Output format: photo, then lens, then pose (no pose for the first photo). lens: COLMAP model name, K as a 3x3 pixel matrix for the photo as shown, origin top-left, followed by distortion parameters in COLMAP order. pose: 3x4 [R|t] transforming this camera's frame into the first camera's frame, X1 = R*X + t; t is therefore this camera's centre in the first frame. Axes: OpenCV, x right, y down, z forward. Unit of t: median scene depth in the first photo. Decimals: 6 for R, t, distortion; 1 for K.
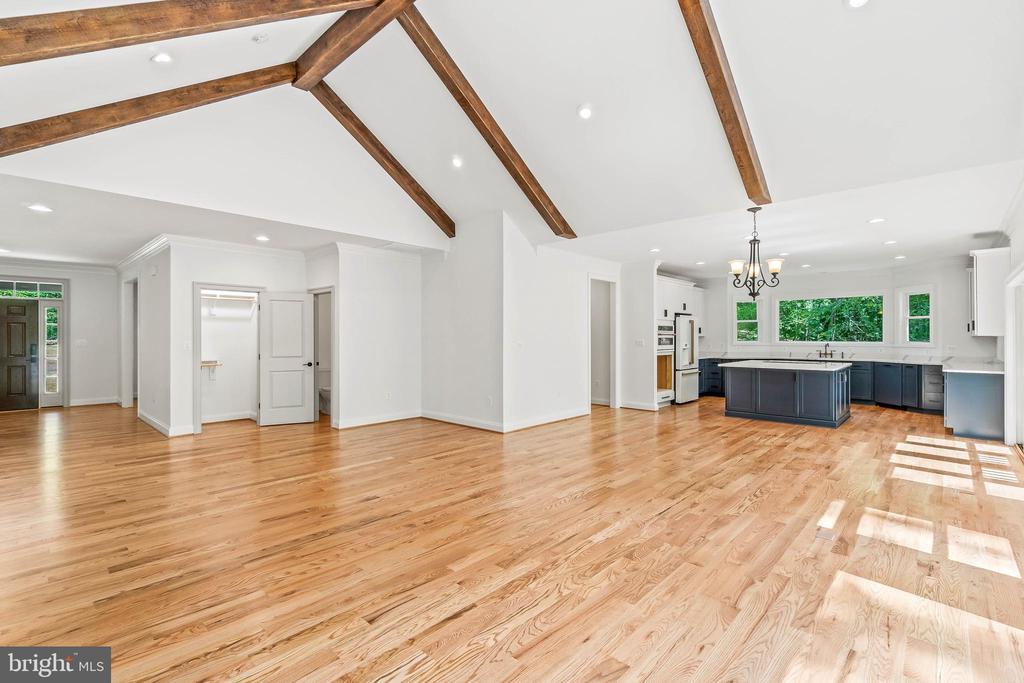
lens RADIAL K [[467.4, 0, 509.6], [0, 467.4, 336.1], [0, 0, 1]] dist [0.001794, 0.000334]
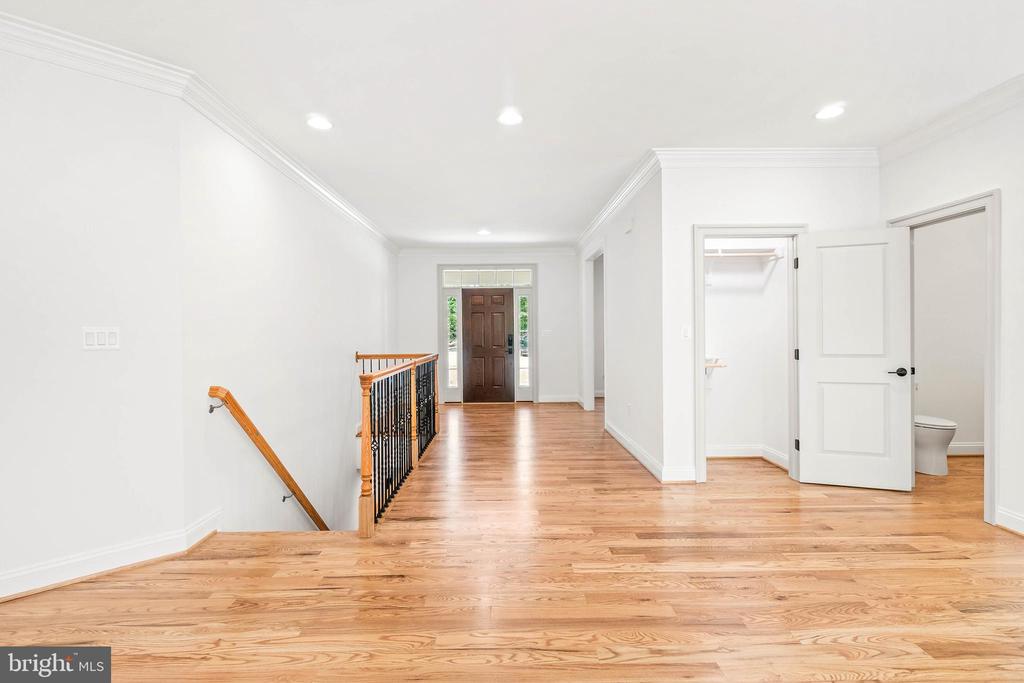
lens RADIAL K [[494.8, 0, 507.1], [0, 494.8, 339.6], [0, 0, 1]] dist [0.002100, 0.000095]
pose [[0.691920, 0.003523, -0.721966, -0.343427], [0.010059, 0.999844, 0.014519, 0.015338], [0.721904, -0.017309, 0.691776, 0.350140]]
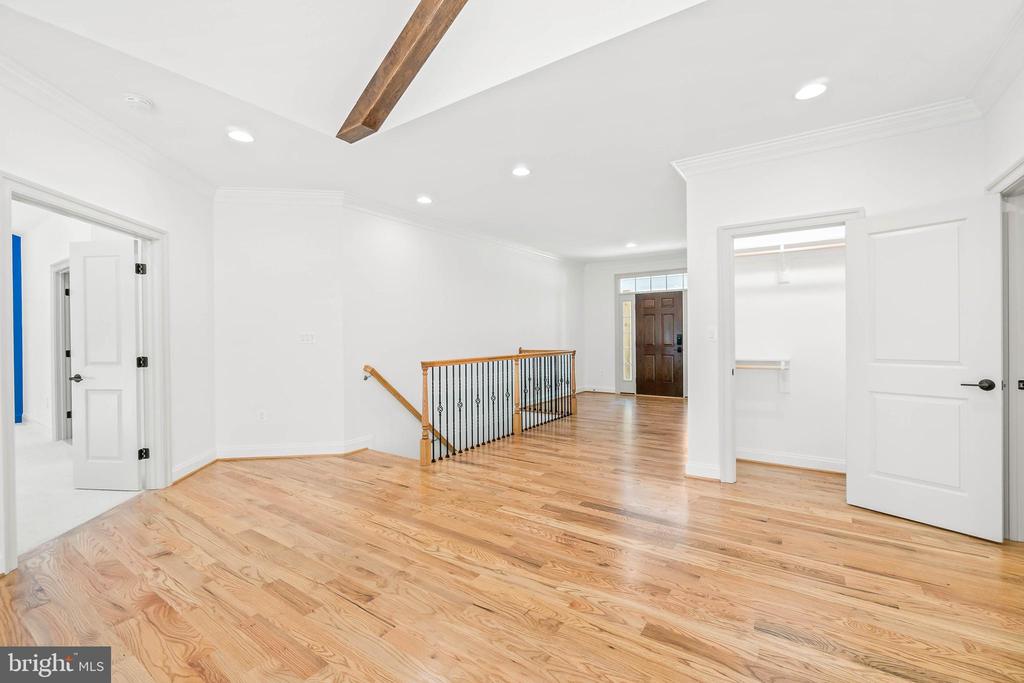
lens RADIAL K [[436.1, 0, 509.6], [0, 436.1, 338.4], [0, 0, 1]] dist [-0.002198, 0.000162]
pose [[0.150230, 0.006763, -0.988628, -0.143325], [0.012113, 0.999889, 0.008681, 0.016139], [0.988577, -0.013280, 0.150131, 0.578266]]
